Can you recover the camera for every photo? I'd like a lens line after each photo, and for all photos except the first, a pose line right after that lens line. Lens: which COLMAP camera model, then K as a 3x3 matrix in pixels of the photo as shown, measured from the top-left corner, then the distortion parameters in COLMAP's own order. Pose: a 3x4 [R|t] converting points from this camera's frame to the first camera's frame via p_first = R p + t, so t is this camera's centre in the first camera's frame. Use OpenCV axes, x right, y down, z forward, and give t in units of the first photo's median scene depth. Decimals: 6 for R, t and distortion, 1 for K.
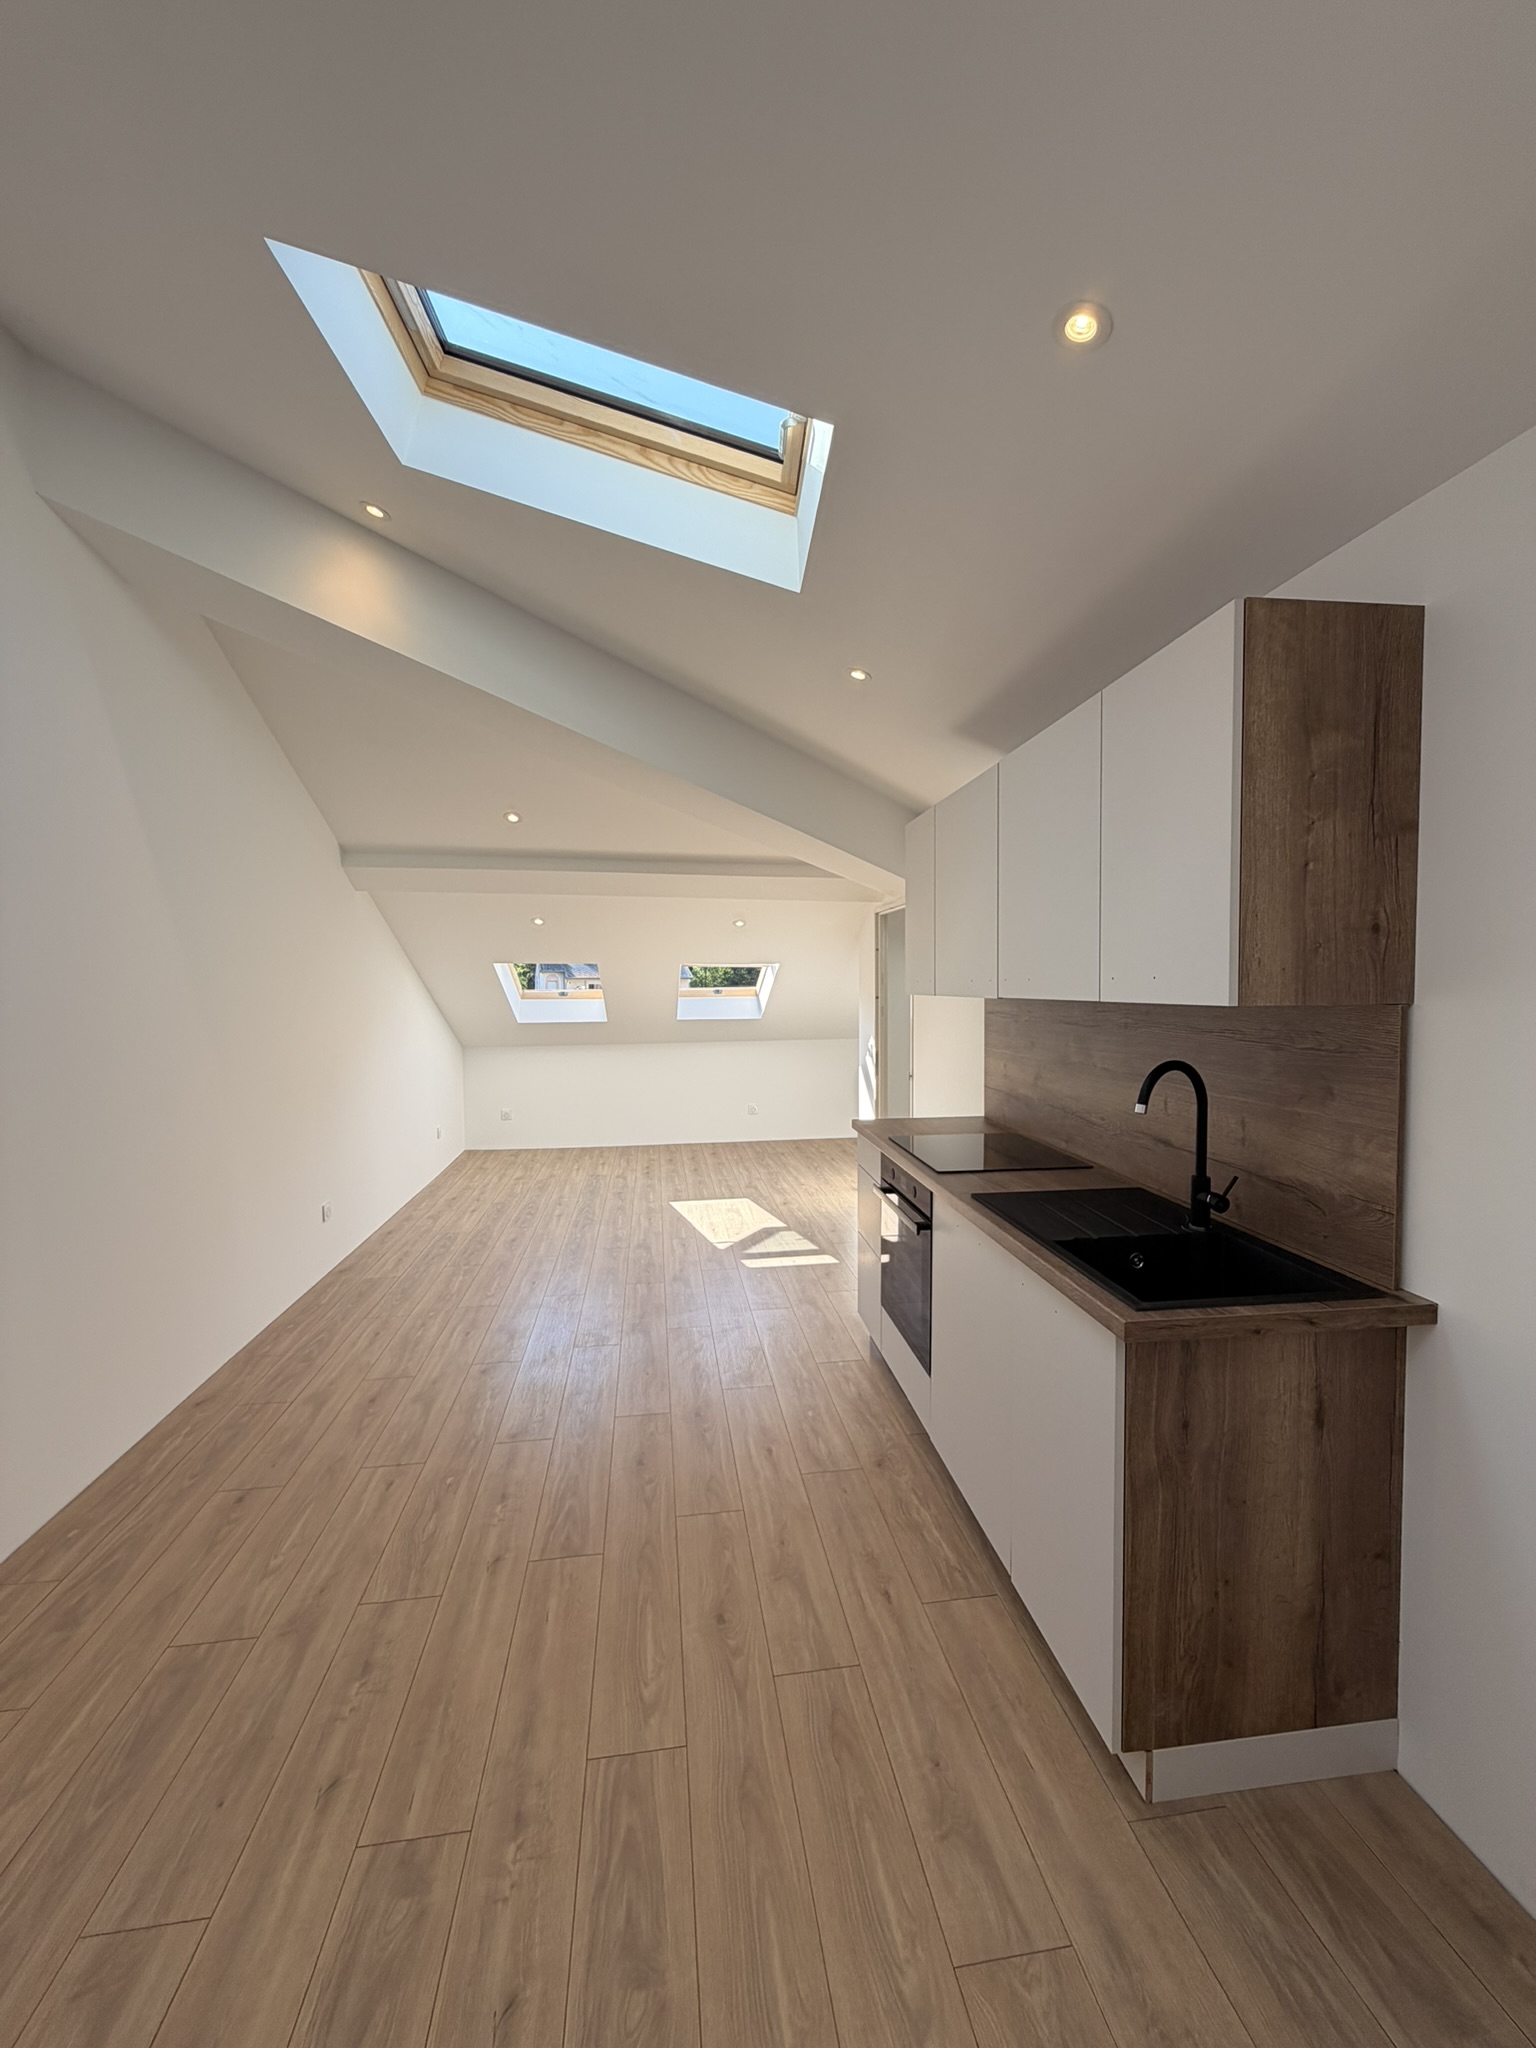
lens RADIAL K [[823.6, 0, 766.6], [0, 823.6, 1023.7], [0, 0, 1]] dist [-0.000101, 0.000165]
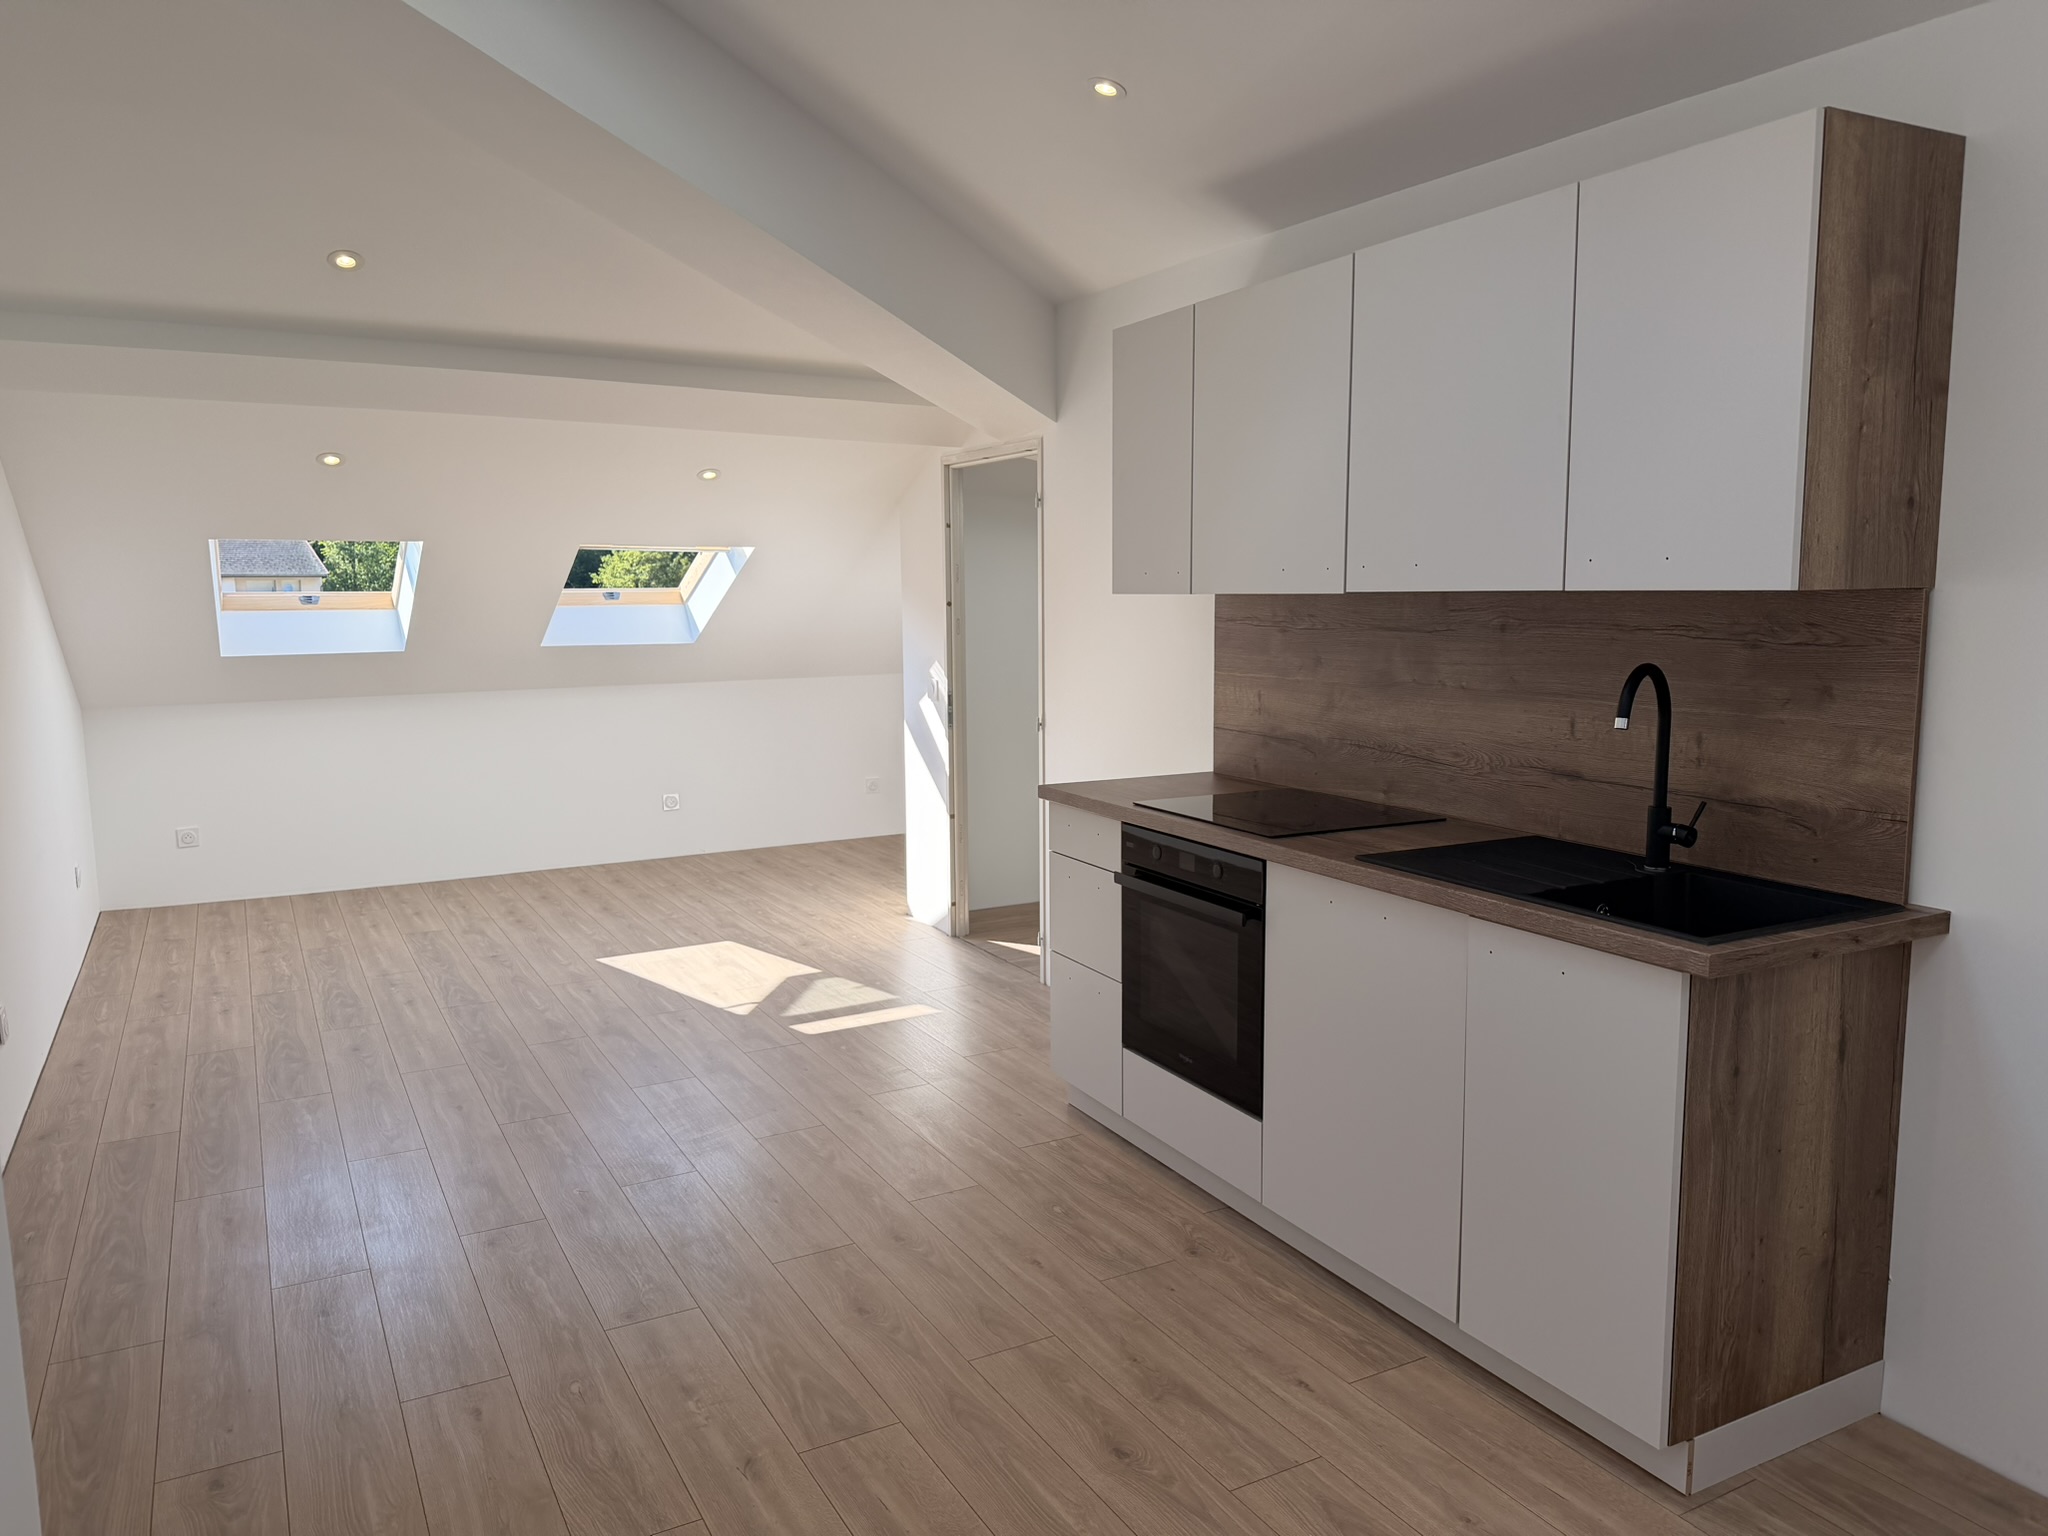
lens RADIAL K [[1447.7, 0, 1026.6], [0, 1447.7, 778.1], [0, 0, 1]] dist [0.039922, -0.048500]
pose [[0.935522, -0.047363, 0.350079, -0.482671], [0.018393, 0.996158, 0.085621, 0.019313], [-0.352789, -0.073661, 0.932799, -0.105683]]
